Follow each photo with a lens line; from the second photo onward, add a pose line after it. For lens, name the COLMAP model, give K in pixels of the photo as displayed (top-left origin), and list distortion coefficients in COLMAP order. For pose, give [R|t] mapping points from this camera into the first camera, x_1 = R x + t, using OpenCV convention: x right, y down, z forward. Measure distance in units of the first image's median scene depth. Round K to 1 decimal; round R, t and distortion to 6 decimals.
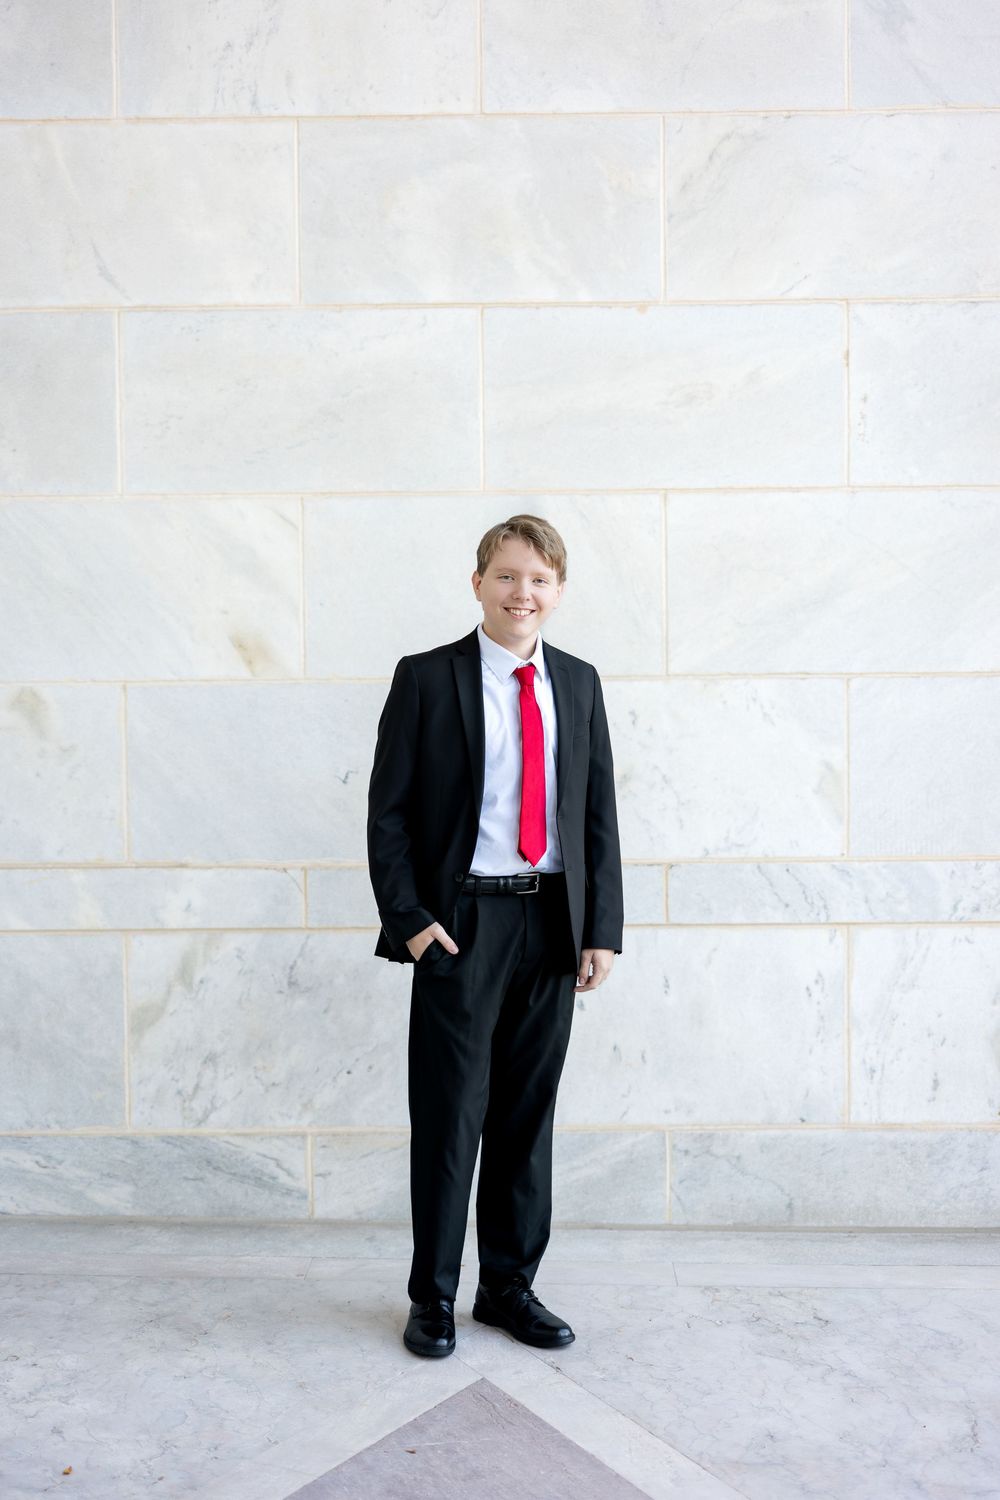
lens RADIAL K [[1815.5, 0, 499.2], [0, 1815.5, 768.8], [0, 0, 1]] dist [0.002326, 0.005976]
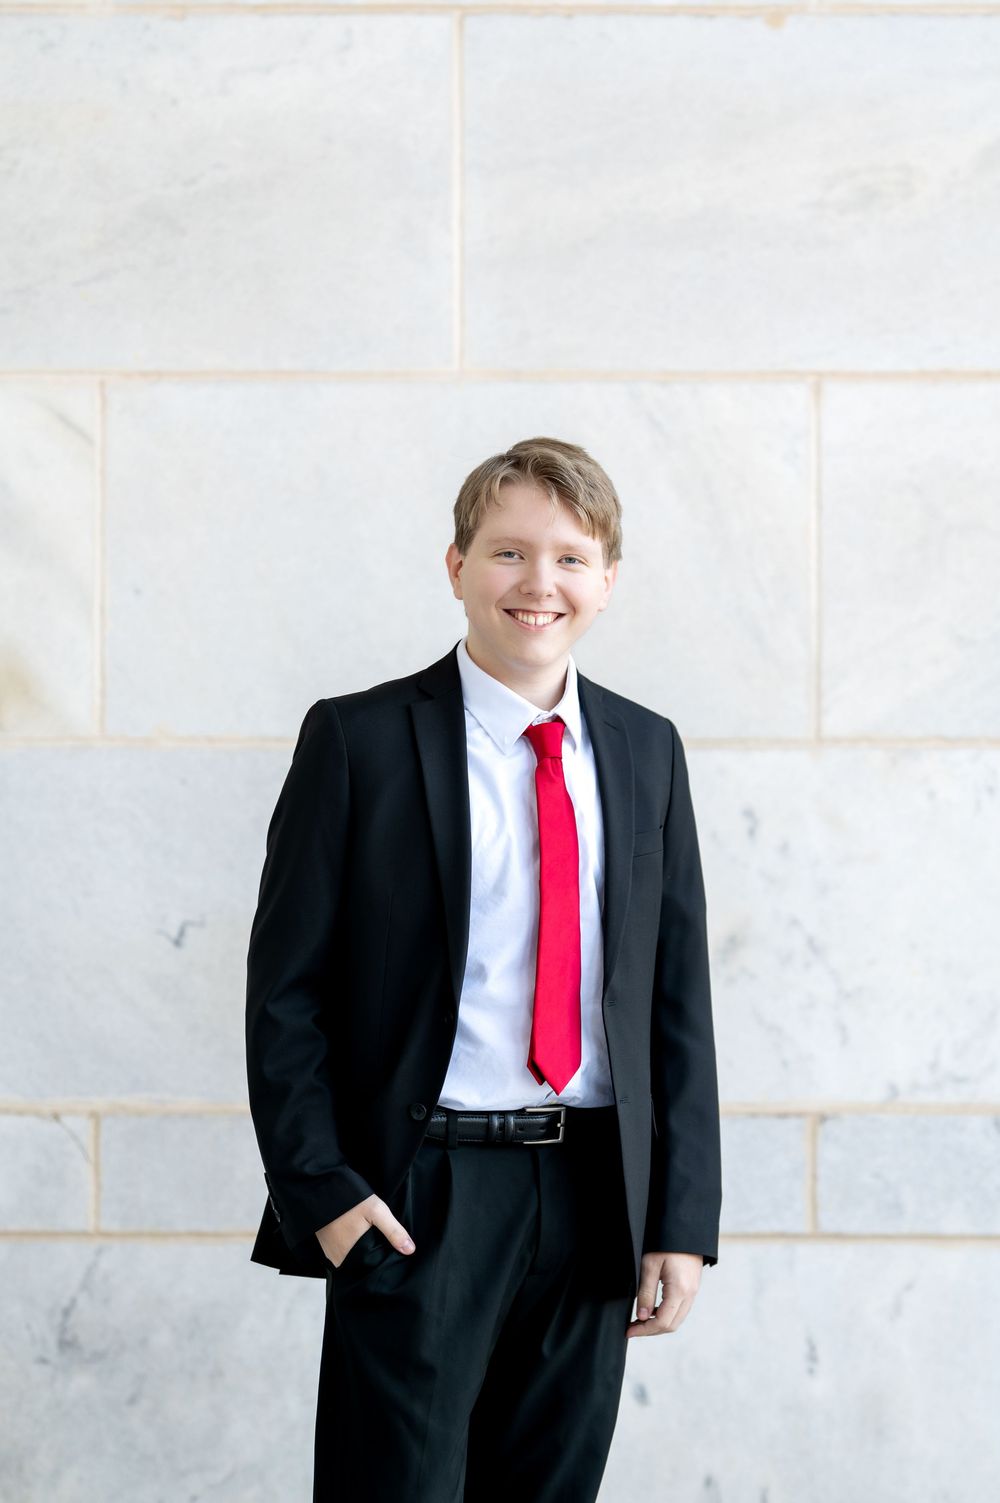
lens RADIAL K [[5955.5, 0, 500.0], [0, 5955.5, 751.5], [0, 0, 1]] dist [0.014832, -0.674133]
pose [[0.999736, 0.012258, 0.019431, -0.028515], [-0.011370, 0.998915, -0.045153, 0.027897], [-0.019964, 0.044920, 0.998791, -0.660478]]
